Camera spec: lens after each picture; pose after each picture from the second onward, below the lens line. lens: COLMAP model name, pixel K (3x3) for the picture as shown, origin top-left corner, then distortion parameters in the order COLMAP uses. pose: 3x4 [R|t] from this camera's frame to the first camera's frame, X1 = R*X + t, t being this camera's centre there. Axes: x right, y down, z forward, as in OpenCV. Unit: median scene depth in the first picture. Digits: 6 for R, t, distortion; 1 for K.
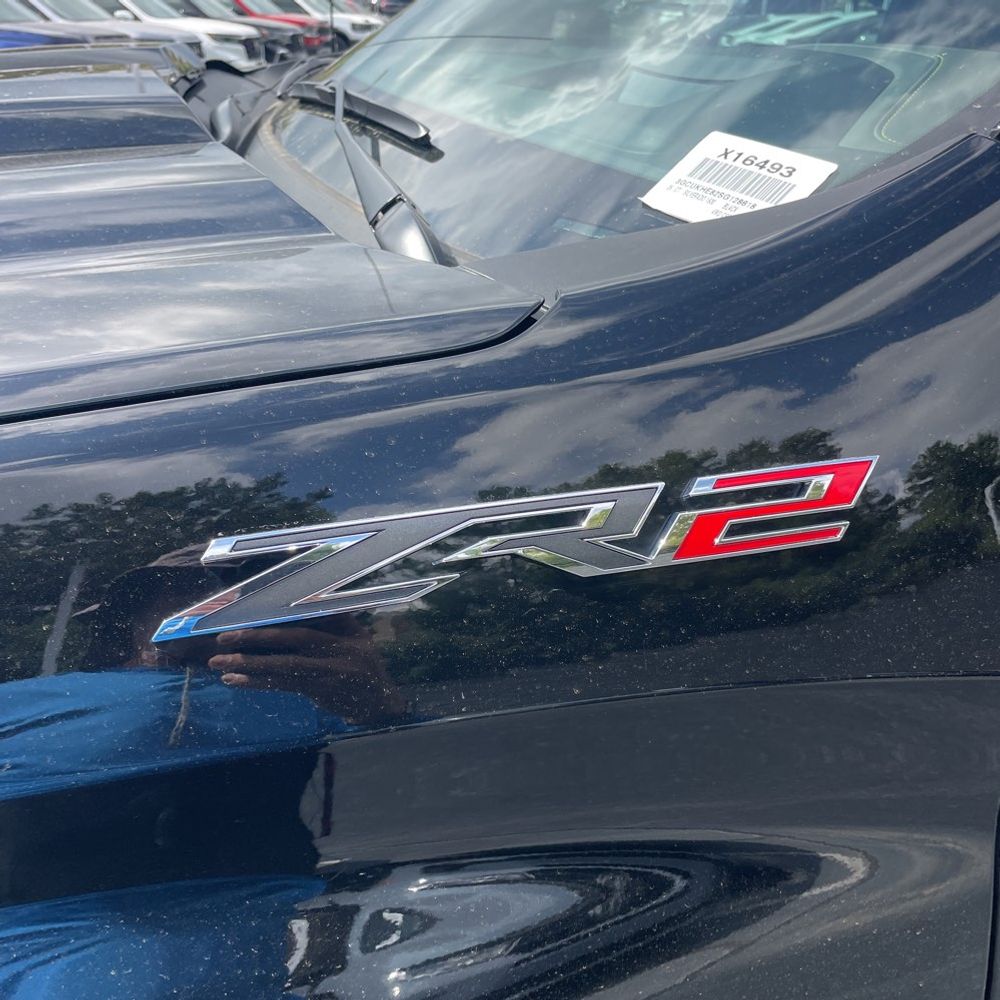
lens RADIAL K [[1007.2, 0, 493.6], [0, 1007.2, 494.0], [0, 0, 1]] dist [0.089365, -0.119090]
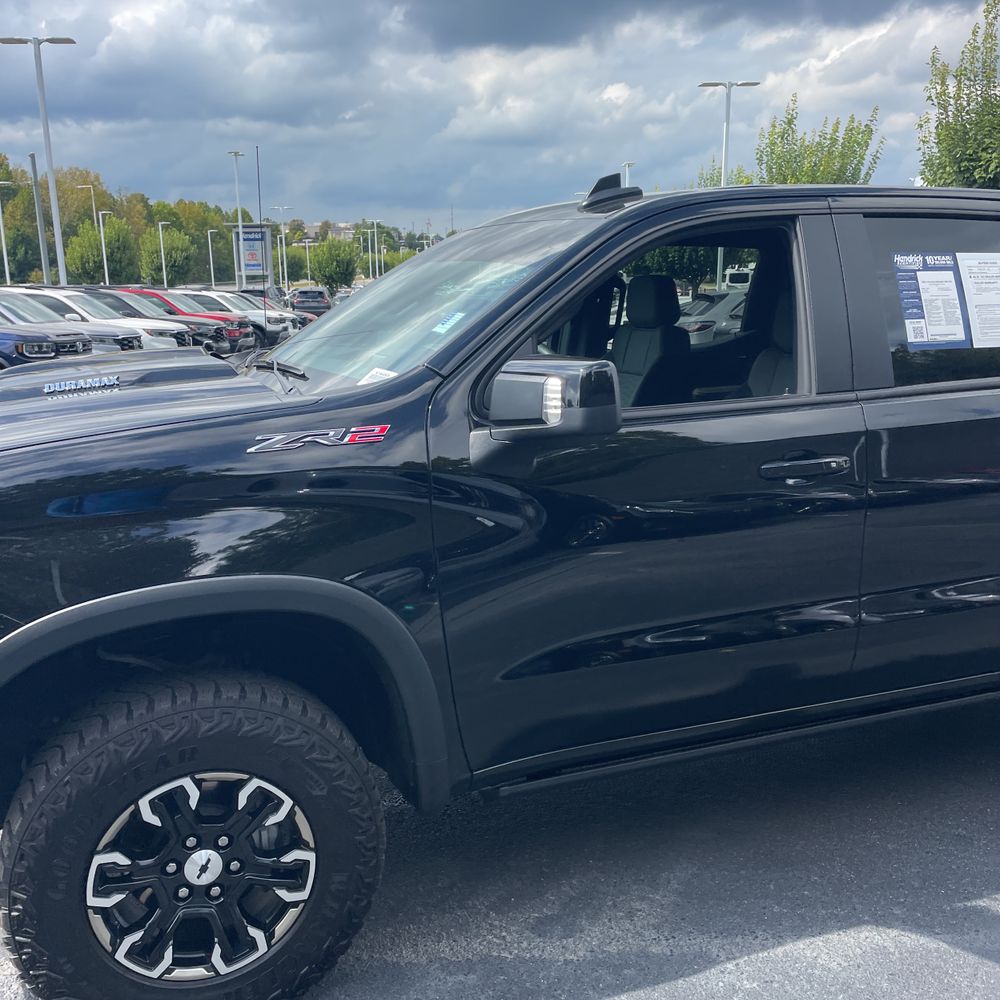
lens RADIAL K [[1007.2, 0, 493.6], [0, 1007.2, 494.0], [0, 0, 1]] dist [0.089365, -0.119090]
pose [[0.995558, -0.037940, 0.086164, 0.015280], [0.058287, 0.967103, -0.247617, 0.053520], [-0.073935, 0.251539, 0.965019, -0.129159]]
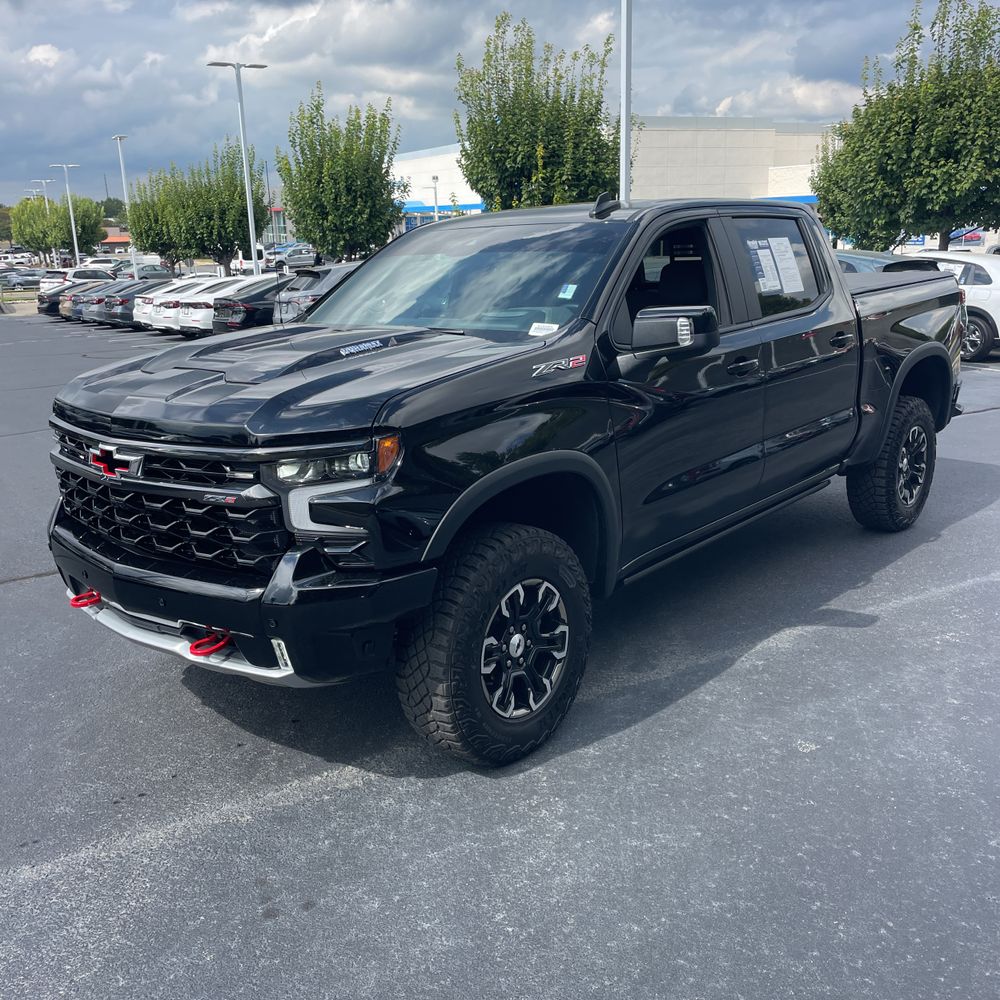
lens RADIAL K [[1007.2, 0, 493.6], [0, 1007.2, 494.0], [0, 0, 1]] dist [0.089365, -0.119090]
pose [[0.827172, -0.173685, 0.534434, -0.163484], [0.288952, 0.947137, -0.139418, 0.066514], [-0.481968, 0.269749, 0.833632, -0.174544]]
